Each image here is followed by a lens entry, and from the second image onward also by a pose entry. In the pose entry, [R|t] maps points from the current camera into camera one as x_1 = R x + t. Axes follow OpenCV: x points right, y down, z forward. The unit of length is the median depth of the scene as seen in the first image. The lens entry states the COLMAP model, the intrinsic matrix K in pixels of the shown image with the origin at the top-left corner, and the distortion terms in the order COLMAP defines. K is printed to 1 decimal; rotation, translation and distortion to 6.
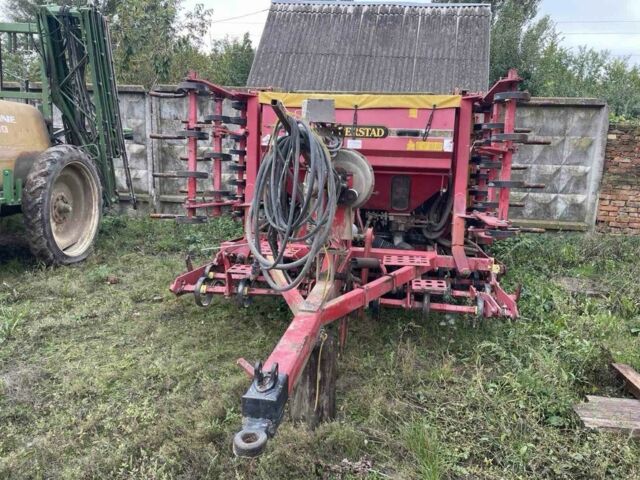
lens RADIAL K [[489.2, 0, 320.8], [0, 489.2, 239.7], [0, 0, 1]] dist [0.004903, -0.014866]
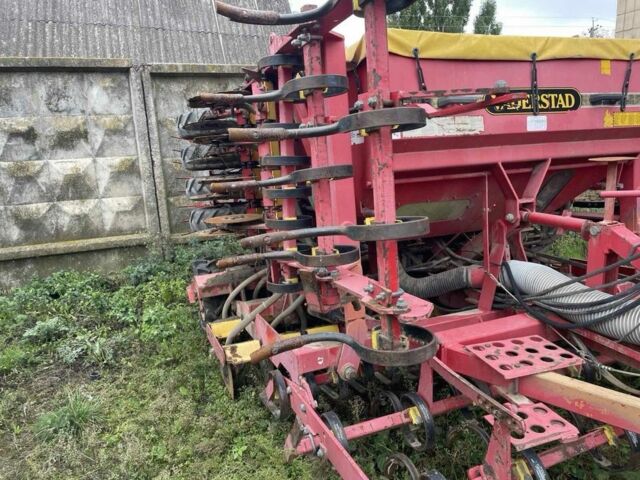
lens RADIAL K [[489.2, 0, 321.3], [0, 489.2, 239.8], [0, 0, 1]] dist [0.004903, -0.014866]
pose [[0.844183, -0.175224, 0.506608, -0.457099], [0.169365, 0.983841, 0.058067, -0.138404], [-0.508596, 0.036782, 0.860219, 0.648614]]
